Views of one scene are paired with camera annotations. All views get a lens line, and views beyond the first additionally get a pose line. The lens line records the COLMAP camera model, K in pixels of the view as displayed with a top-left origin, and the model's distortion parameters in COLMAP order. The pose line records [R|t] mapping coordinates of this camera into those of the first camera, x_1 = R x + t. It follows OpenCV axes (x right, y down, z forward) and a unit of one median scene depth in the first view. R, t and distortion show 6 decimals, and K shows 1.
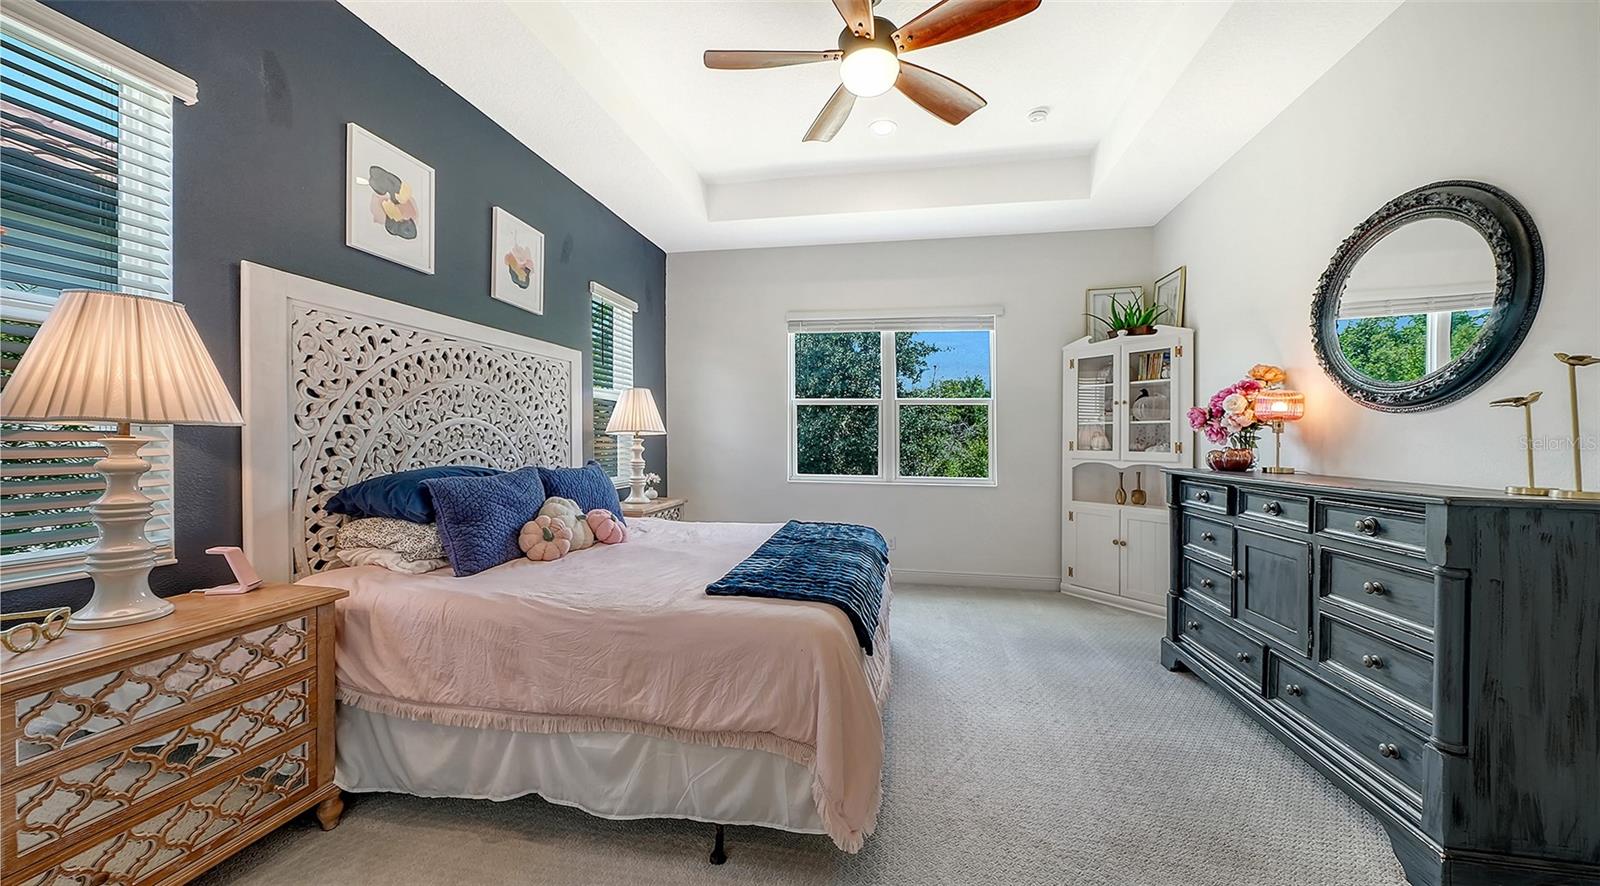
lens RADIAL K [[558.3, 0, 805.7], [0, 558.3, 445.6], [0, 0, 1]] dist [-0.006014, -0.000631]
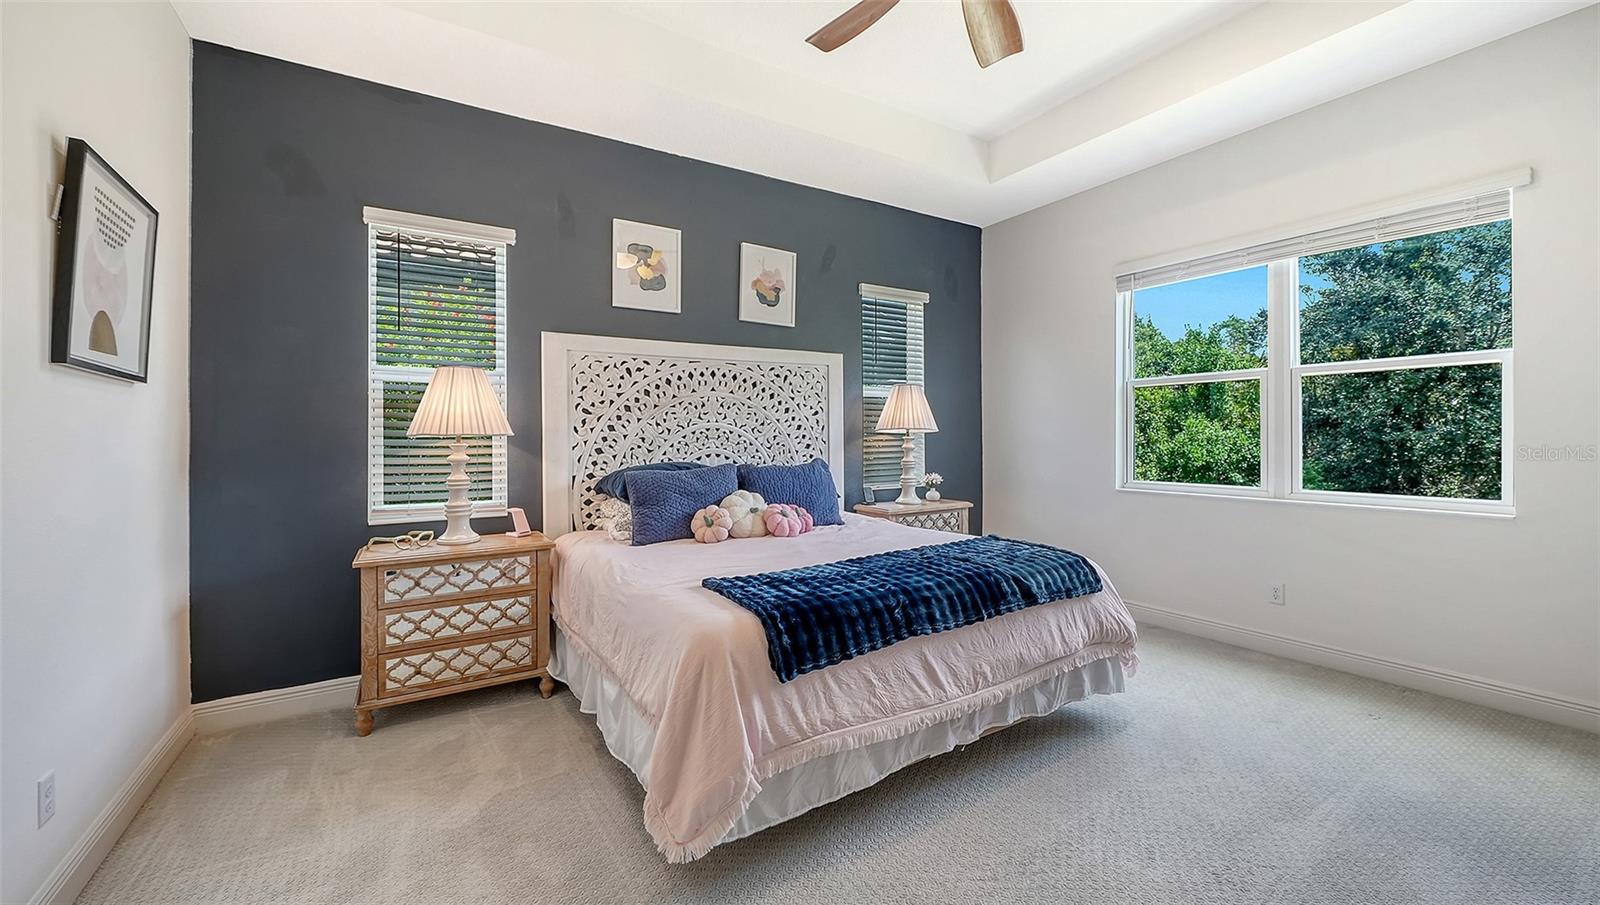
lens RADIAL K [[607.5, 0, 799.4], [0, 607.5, 447.5], [0, 0, 1]] dist [-0.001991, -0.000083]
pose [[0.680657, -0.004303, -0.732590, 0.557896], [0.009614, 0.999949, 0.003059, 0.002058], [0.732539, -0.009125, 0.680664, 0.249910]]
